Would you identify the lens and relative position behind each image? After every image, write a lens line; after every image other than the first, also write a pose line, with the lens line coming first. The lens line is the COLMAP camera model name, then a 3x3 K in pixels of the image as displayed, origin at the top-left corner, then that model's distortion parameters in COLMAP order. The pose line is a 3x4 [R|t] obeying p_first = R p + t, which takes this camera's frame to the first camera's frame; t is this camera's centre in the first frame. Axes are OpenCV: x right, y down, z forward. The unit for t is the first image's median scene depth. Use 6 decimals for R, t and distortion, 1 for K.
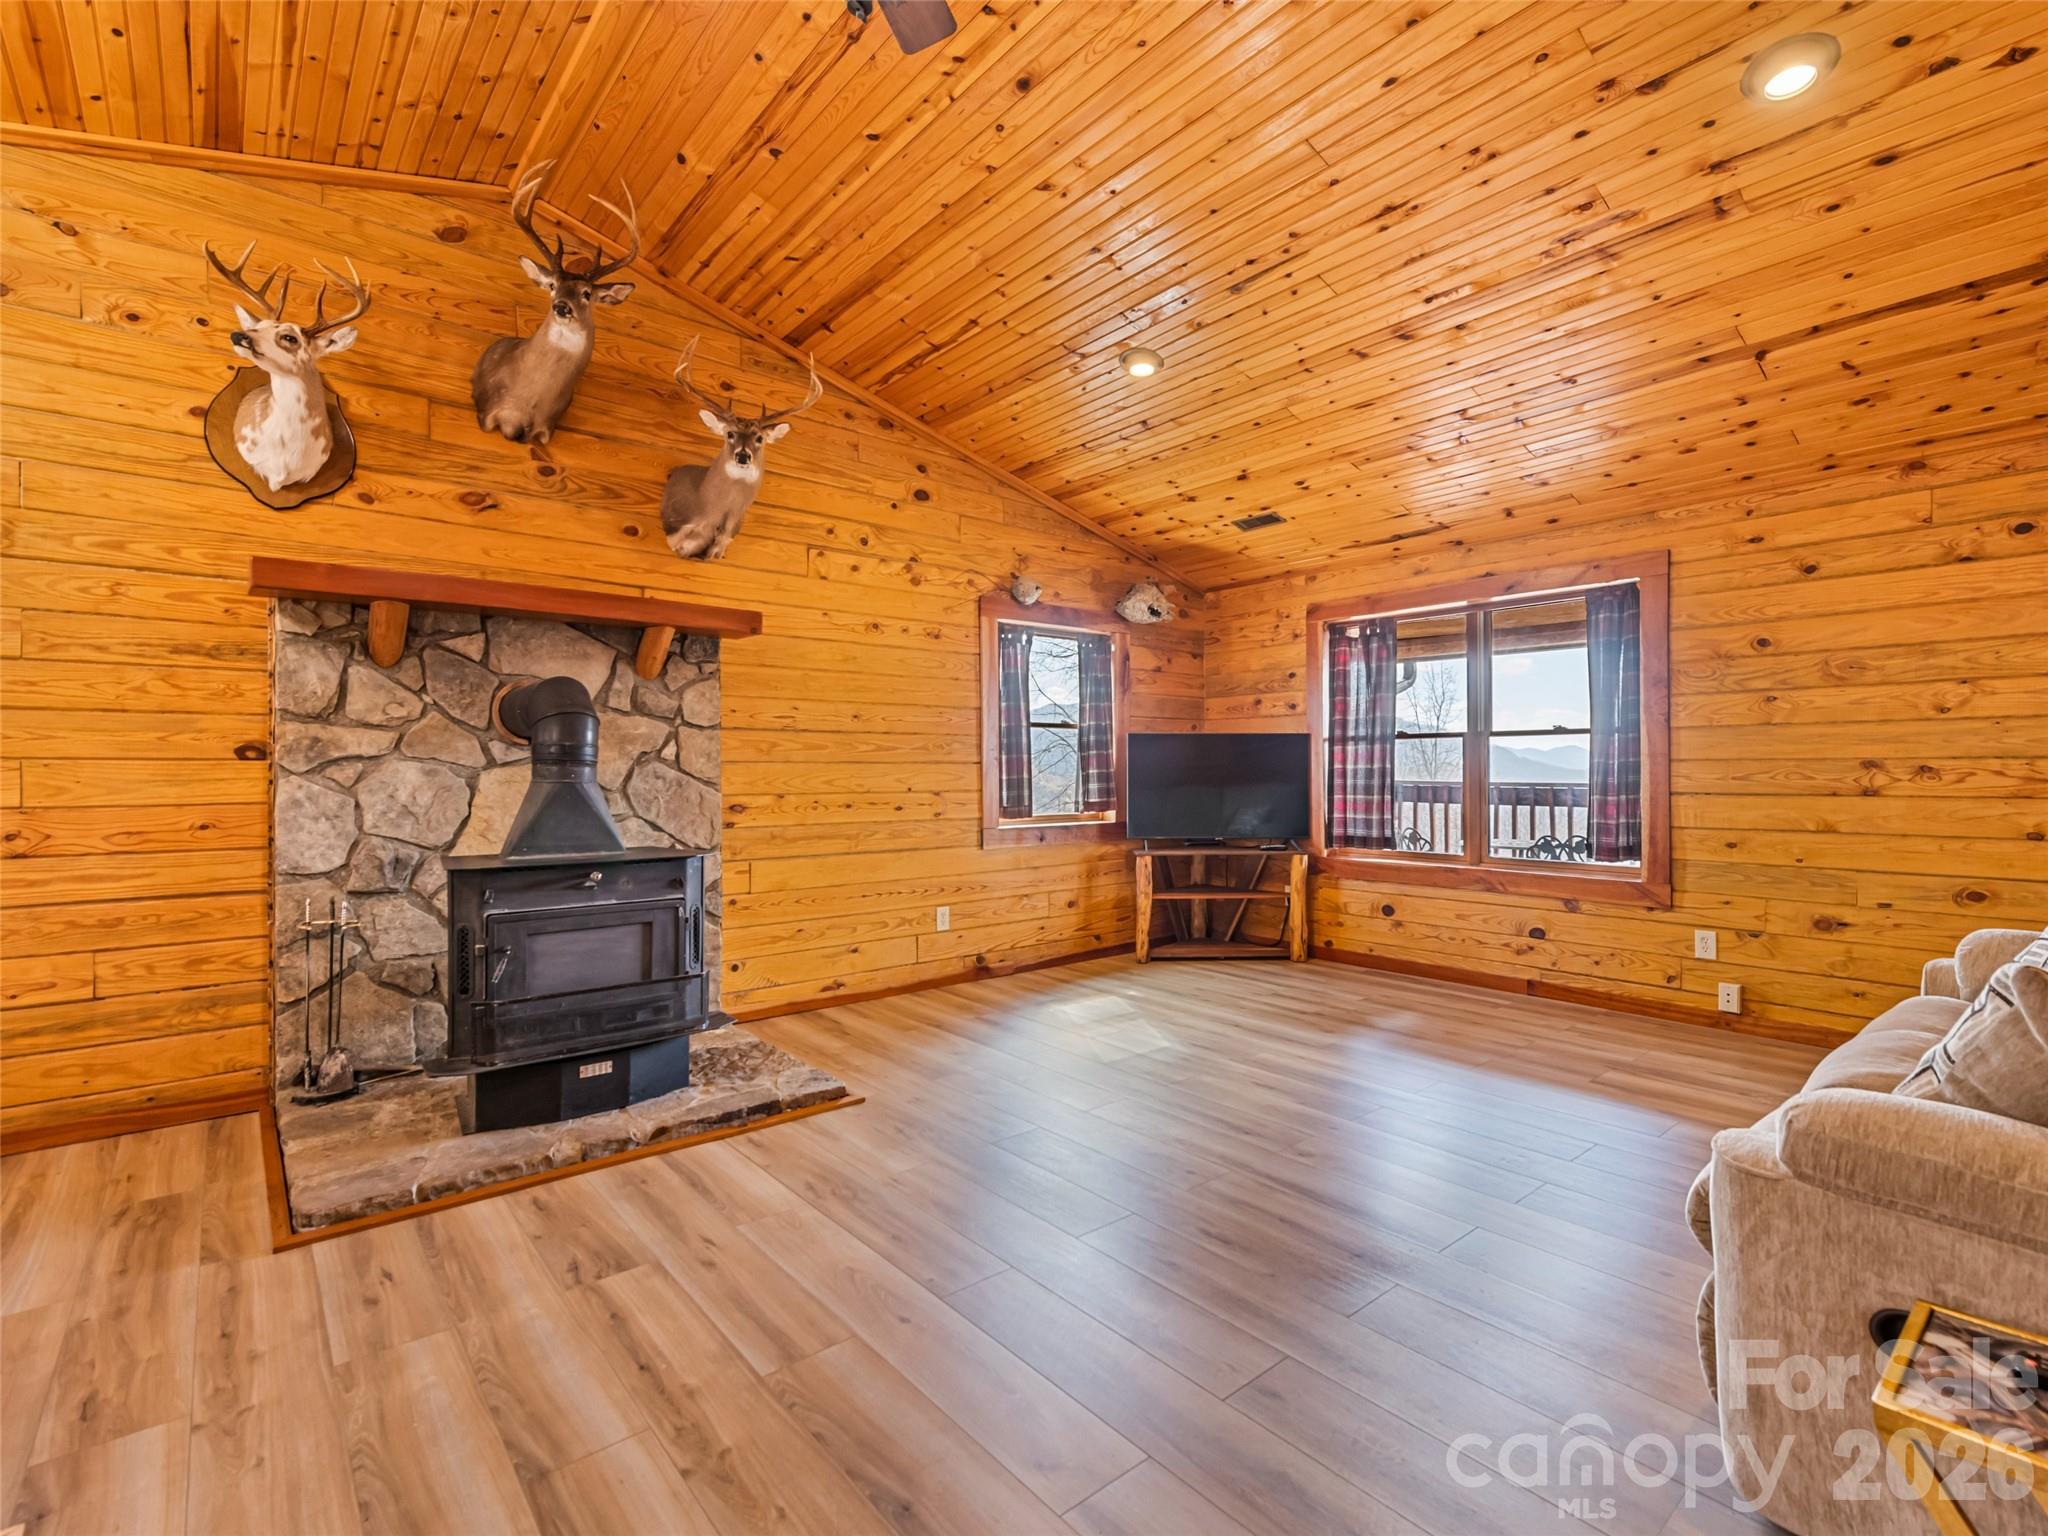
lens RADIAL K [[935.8, 0, 1002.1], [0, 935.8, 769.0], [0, 0, 1]] dist [0.007829, -0.001981]
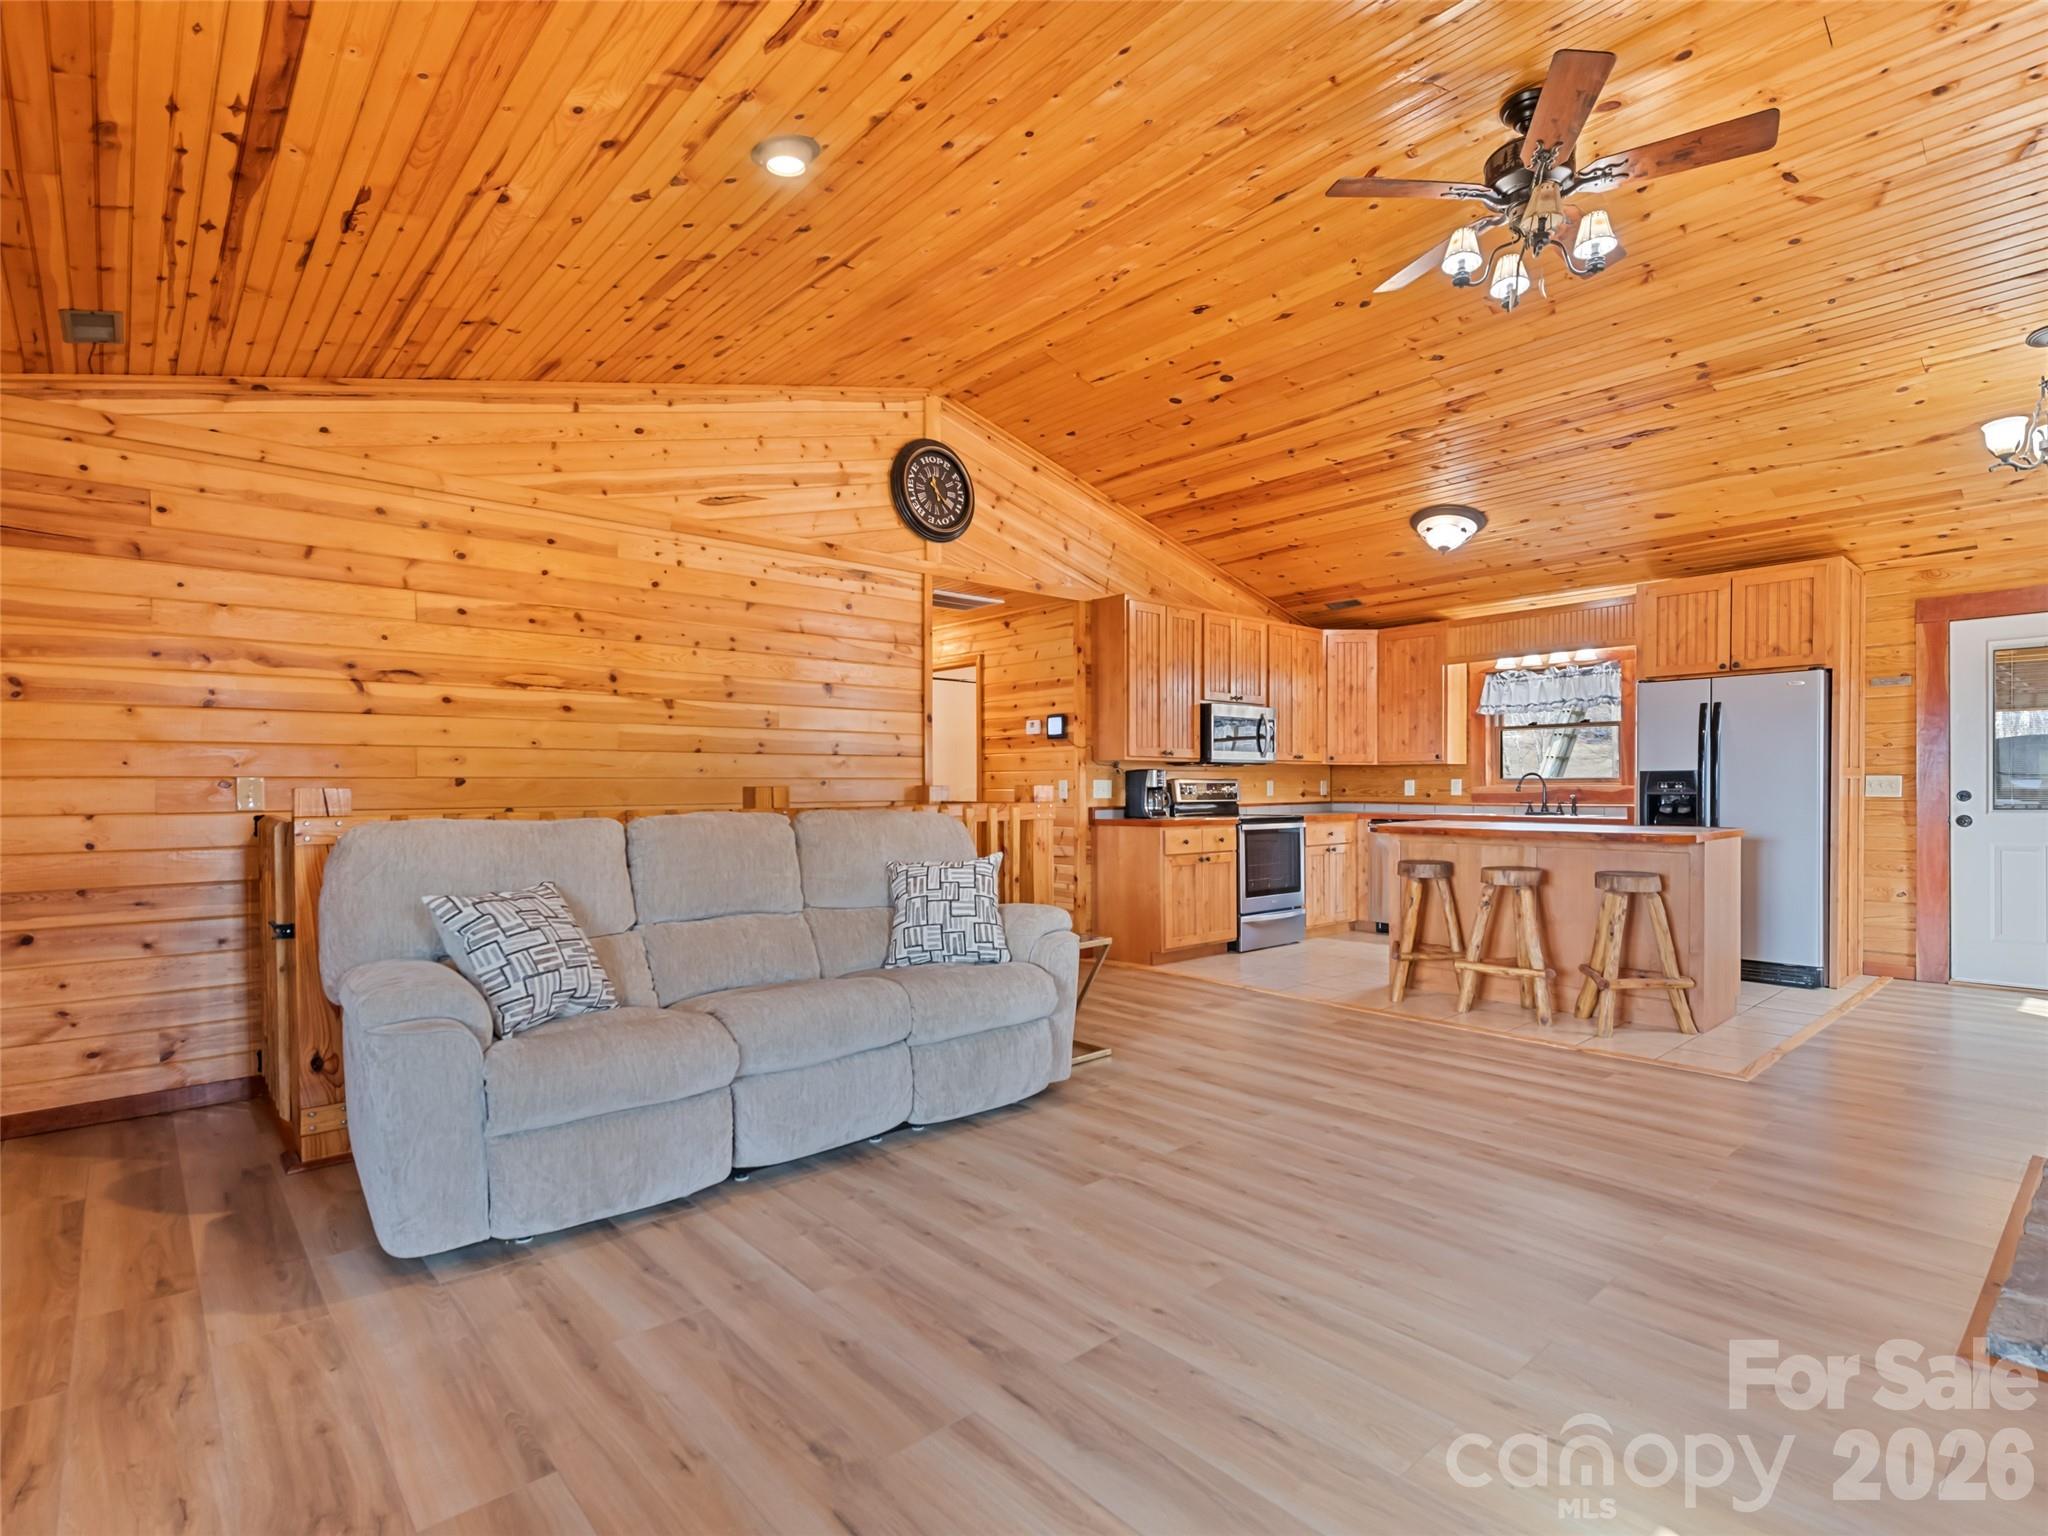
lens RADIAL K [[1014.6, 0, 1028.4], [0, 1014.6, 798.2], [0, 0, 1]] dist [0.010440, -0.000671]
pose [[-0.999224, 0.006105, -0.038920, 0.329021], [0.005722, 0.999934, 0.009938, 0.001808], [0.038978, 0.009707, -0.999193, 1.199150]]
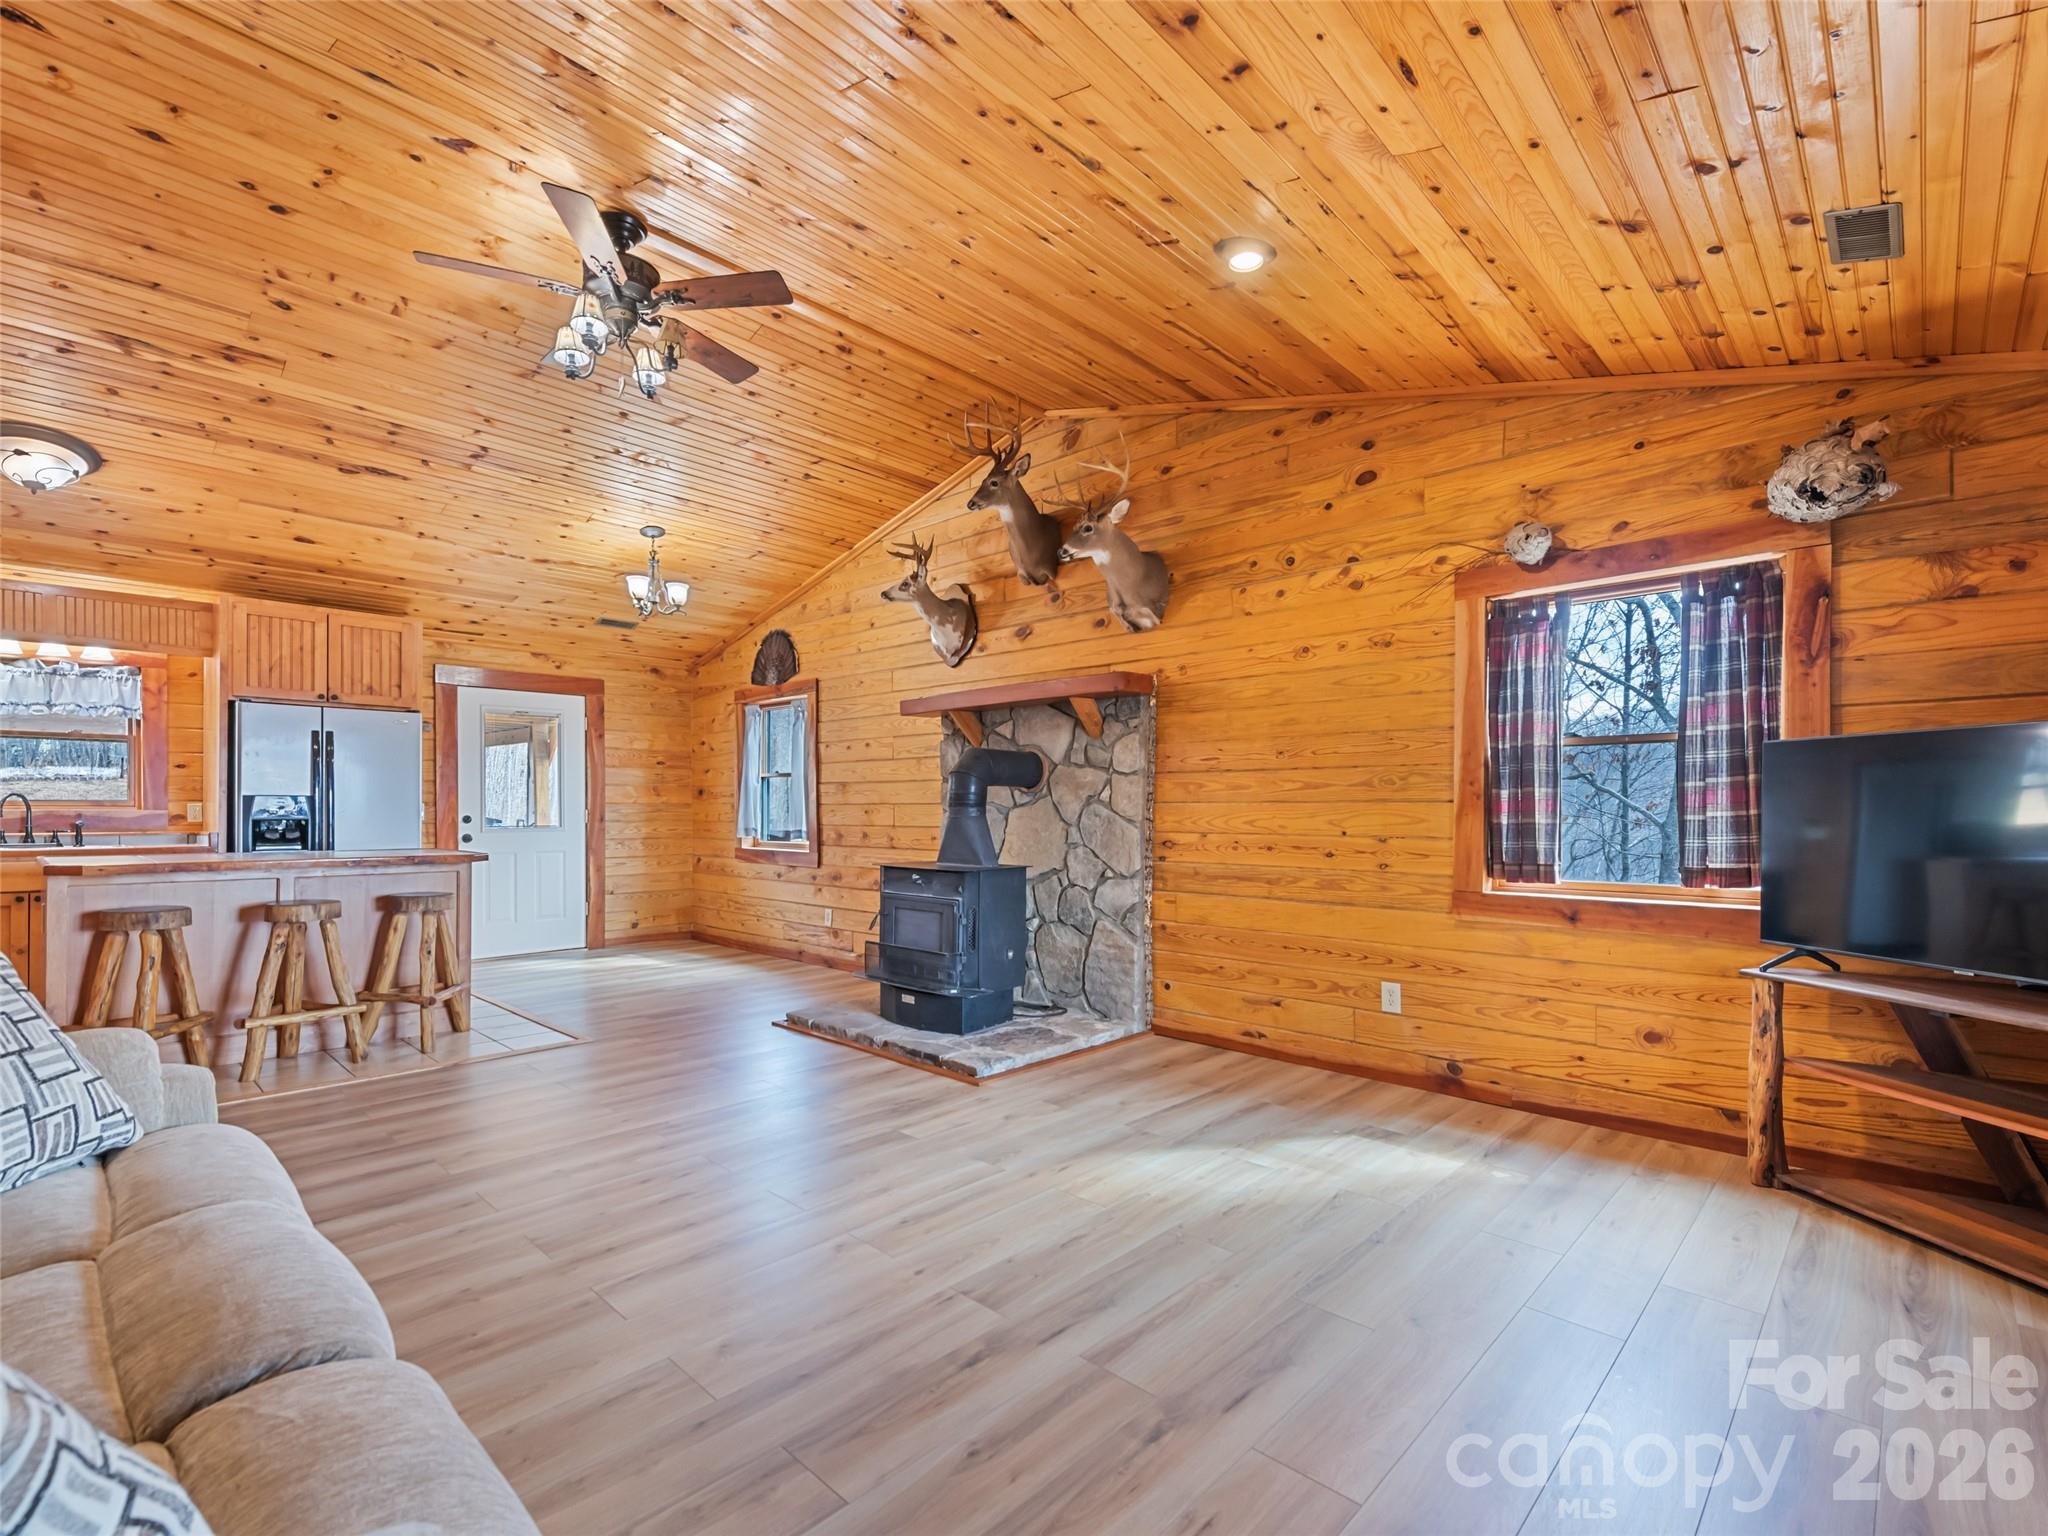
lens RADIAL K [[935.8, 0, 1047.4], [0, 935.8, 806.1], [0, 0, 1]] dist [0.007829, -0.001981]
pose [[0.136412, -0.002962, -0.990648, 0.787592], [-0.001049, 0.999995, -0.003135, 0.000244], [0.990652, 0.001467, 0.136408, 0.691413]]
